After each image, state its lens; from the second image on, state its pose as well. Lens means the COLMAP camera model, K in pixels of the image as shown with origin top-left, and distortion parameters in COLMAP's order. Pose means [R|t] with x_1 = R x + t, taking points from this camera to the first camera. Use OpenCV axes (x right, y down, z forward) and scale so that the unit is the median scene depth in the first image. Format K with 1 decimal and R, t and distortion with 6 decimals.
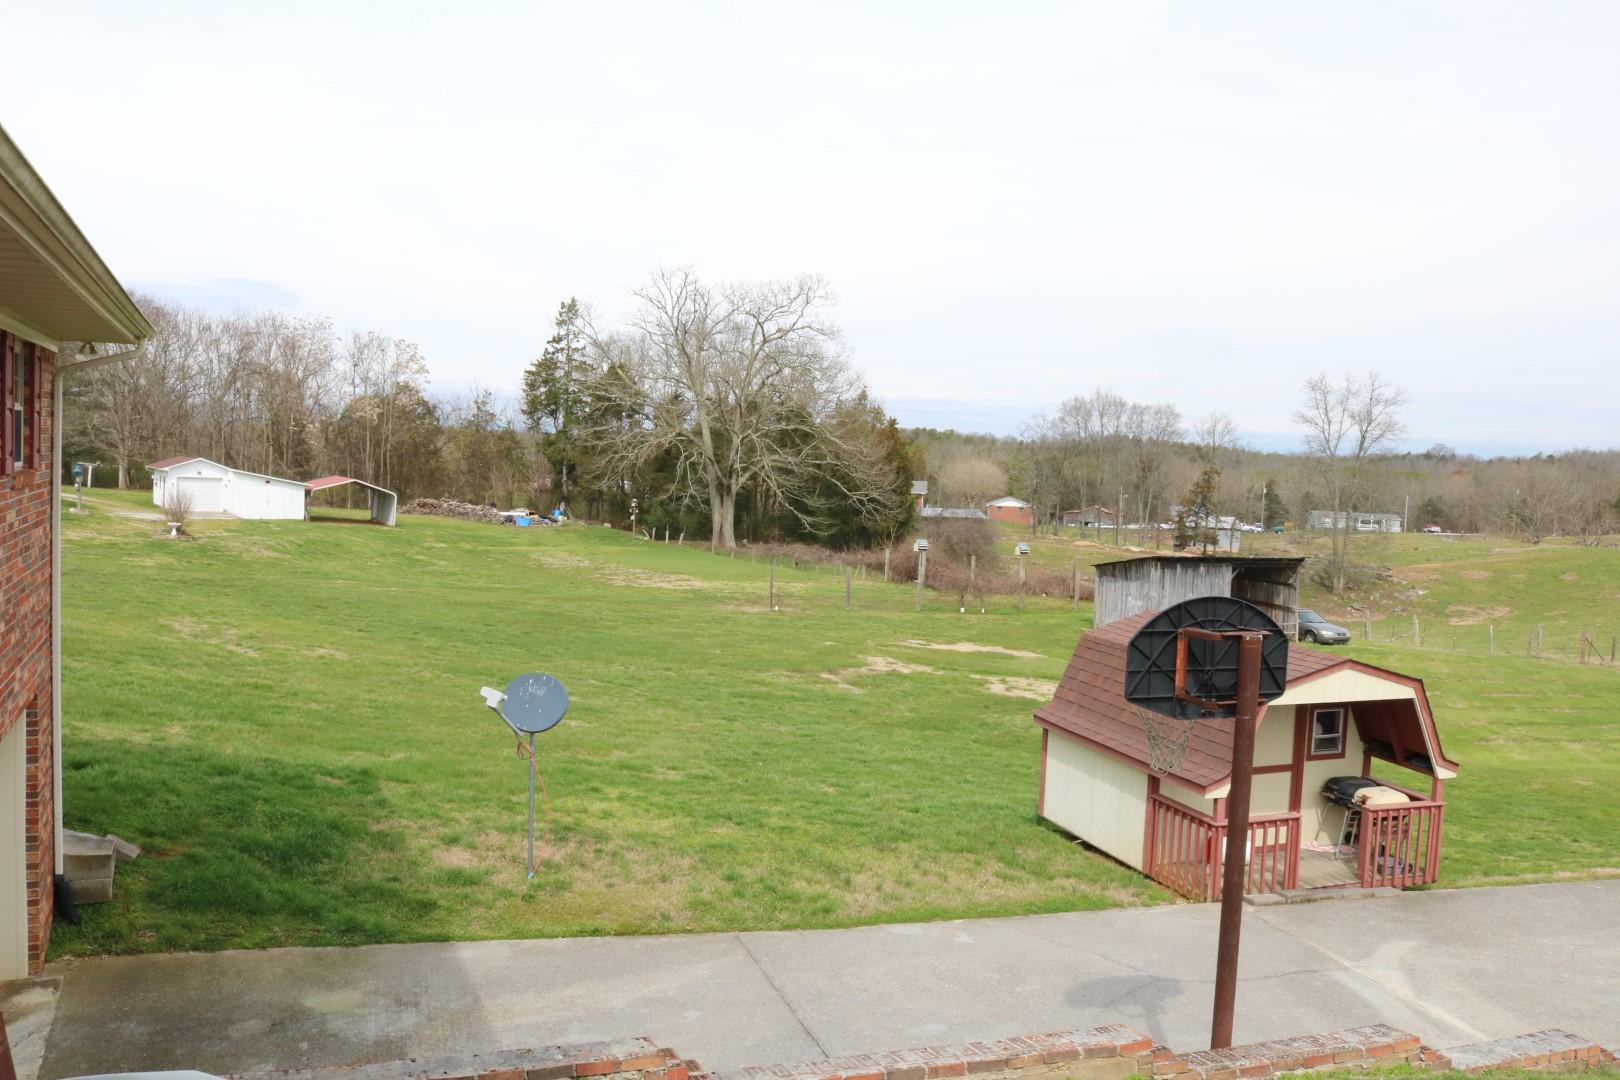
lens RADIAL K [[1341.1, 0, 810.0], [0, 1341.1, 540.0], [0, 0, 1]] dist [-0.146198, 0.118453]
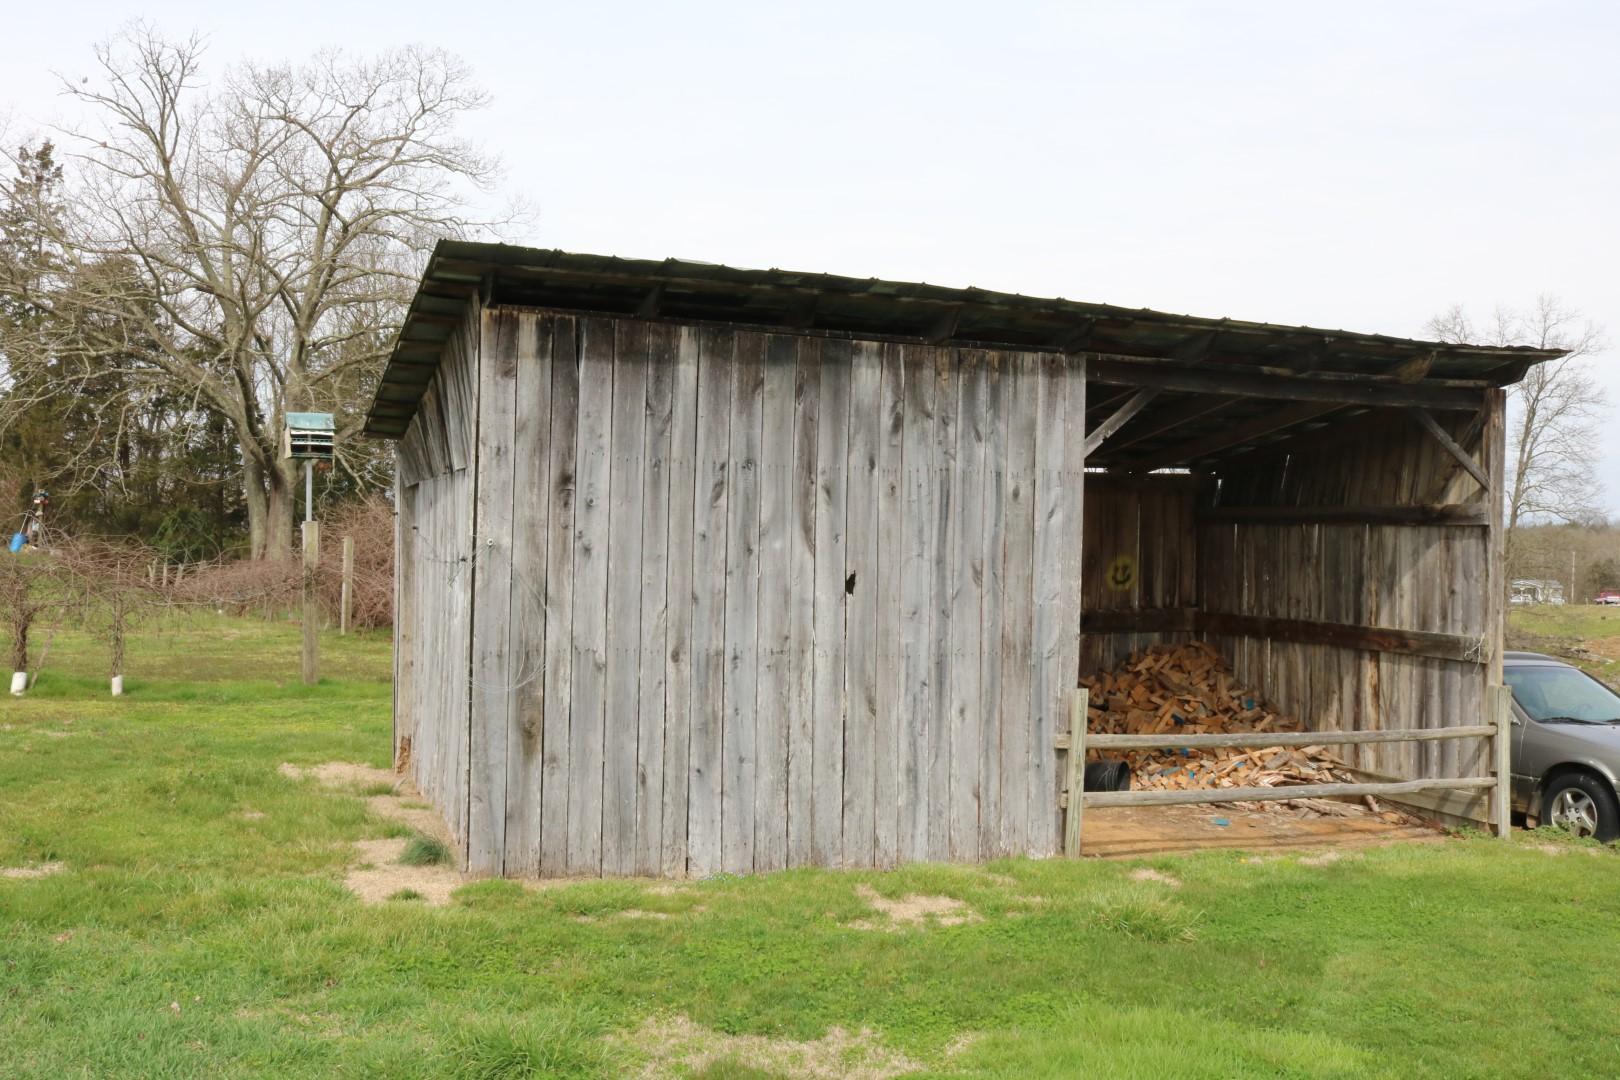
lens RADIAL K [[1504.7, 0, 810.0], [0, 1504.7, 540.0], [0, 0, 1]] dist [-0.065496, -0.001673]
pose [[0.999456, -0.014782, -0.029494, 0.157178], [0.012654, 0.997392, -0.071062, 0.028335], [0.030468, 0.070650, 0.997036, 0.442505]]
